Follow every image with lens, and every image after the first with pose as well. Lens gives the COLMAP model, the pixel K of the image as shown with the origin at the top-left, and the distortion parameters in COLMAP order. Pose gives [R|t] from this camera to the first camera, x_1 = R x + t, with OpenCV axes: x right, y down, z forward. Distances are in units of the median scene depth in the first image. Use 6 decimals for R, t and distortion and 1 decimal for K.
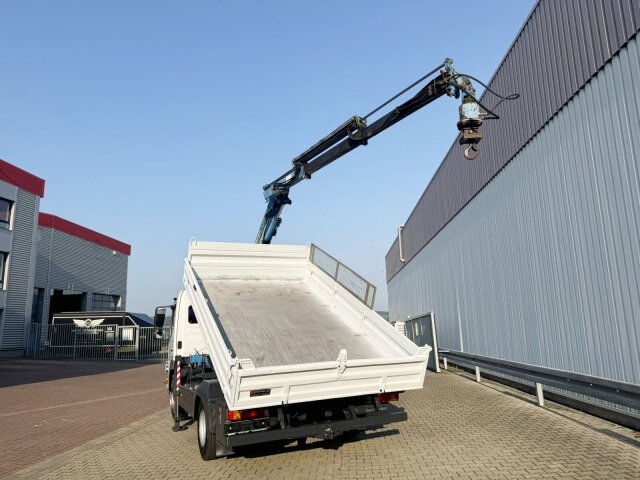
lens RADIAL K [[440.6, 0, 320.9], [0, 440.6, 246.8], [0, 0, 1]] dist [0.038197, -0.002303]
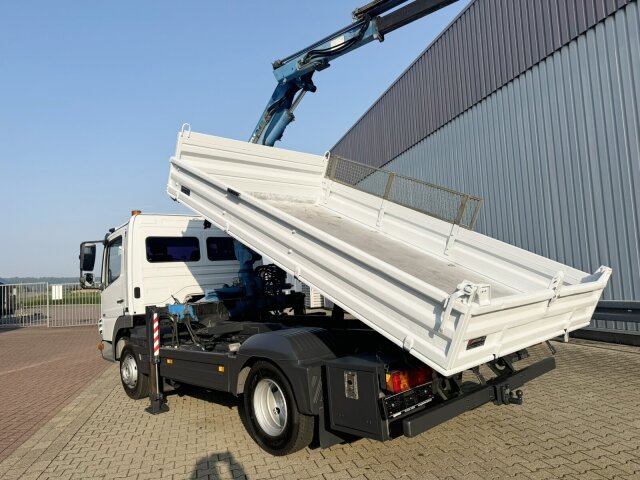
lens RADIAL K [[441.7, 0, 317.1], [0, 441.7, 259.4], [0, 0, 1]] dist [0.030949, -0.001436]
pose [[0.954314, -0.009840, 0.298643, -0.287492], [-0.027082, 0.992496, 0.119242, 0.088081], [-0.297575, -0.121882, 0.946886, 0.293115]]
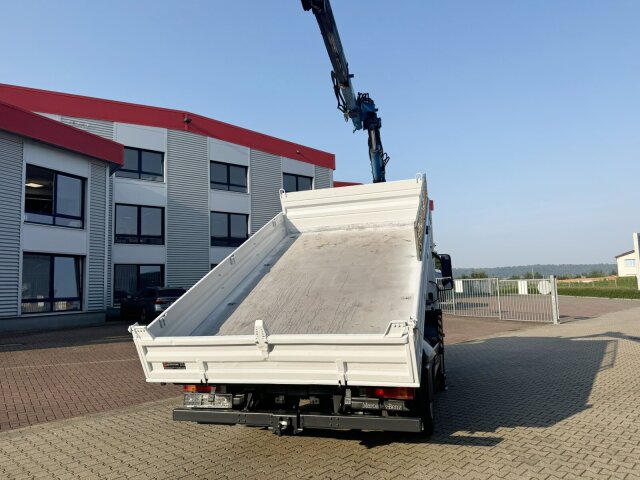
lens RADIAL K [[440.6, 0, 320.9], [0, 440.6, 246.8], [0, 0, 1]] dist [0.038197, -0.002303]
pose [[0.755816, -0.054594, -0.652504, 0.357561], [0.125469, 0.990127, 0.062492, 0.049092], [0.642650, -0.129101, 0.755204, 0.320572]]
